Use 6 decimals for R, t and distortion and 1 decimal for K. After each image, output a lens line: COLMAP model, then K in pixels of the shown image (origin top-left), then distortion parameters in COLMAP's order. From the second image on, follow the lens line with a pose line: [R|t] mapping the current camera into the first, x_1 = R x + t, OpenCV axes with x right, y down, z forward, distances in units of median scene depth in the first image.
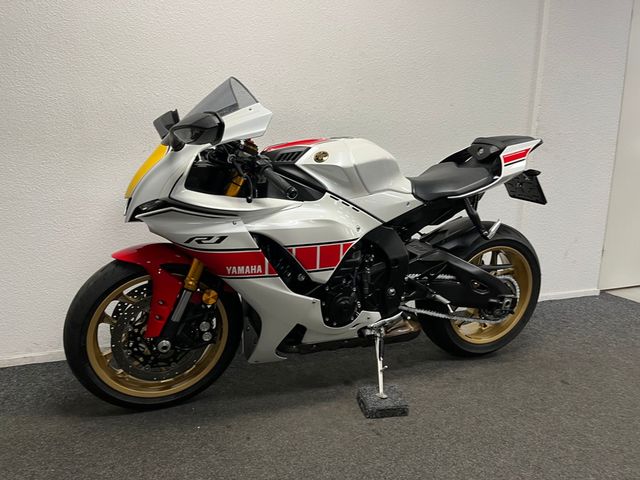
lens RADIAL K [[491.9, 0, 320.0], [0, 491.9, 240.0], [0, 0, 1]] dist [0.058746, -0.075525]
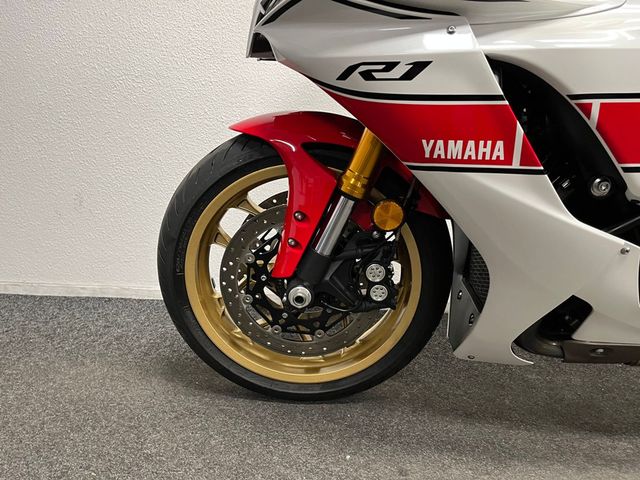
lens RADIAL K [[491.9, 0, 320.0], [0, 491.9, 240.0], [0, 0, 1]] dist [0.058746, -0.075525]
pose [[0.900316, 0.099581, -0.423692, -0.069250], [-0.081917, 0.994846, 0.059753, 0.116164], [0.427459, -0.019089, 0.903833, 0.513150]]
